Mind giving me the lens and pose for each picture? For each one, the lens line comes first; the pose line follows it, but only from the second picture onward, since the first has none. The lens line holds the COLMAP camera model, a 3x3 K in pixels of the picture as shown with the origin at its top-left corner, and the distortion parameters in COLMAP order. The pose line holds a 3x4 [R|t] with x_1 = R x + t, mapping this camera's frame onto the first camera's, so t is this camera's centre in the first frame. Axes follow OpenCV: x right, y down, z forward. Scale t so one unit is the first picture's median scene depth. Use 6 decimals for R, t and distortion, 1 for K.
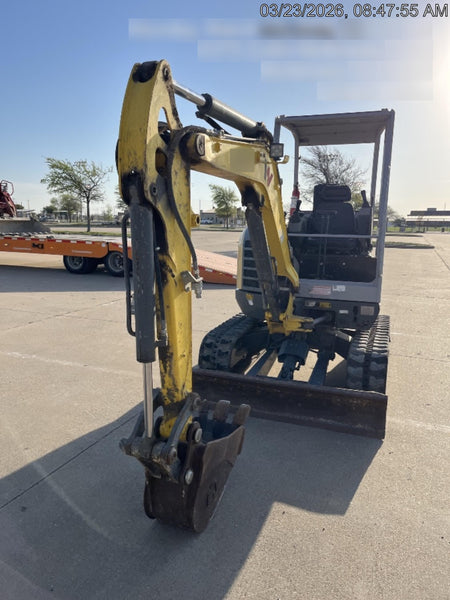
lens RADIAL K [[439.2, 0, 223.1], [0, 439.2, 296.1], [0, 0, 1]] dist [0.024499, -0.017568]
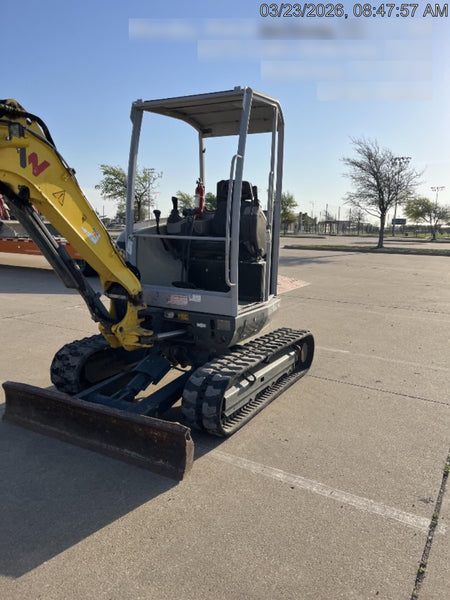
lens RADIAL K [[439.2, 0, 226.3], [0, 439.2, 303.6], [0, 0, 1]] dist [0.024499, -0.017568]
pose [[0.990017, 0.029234, -0.137883, 0.429508], [-0.028684, 0.999571, 0.005972, -0.013424], [0.137999, -0.001958, 0.990430, 0.146701]]
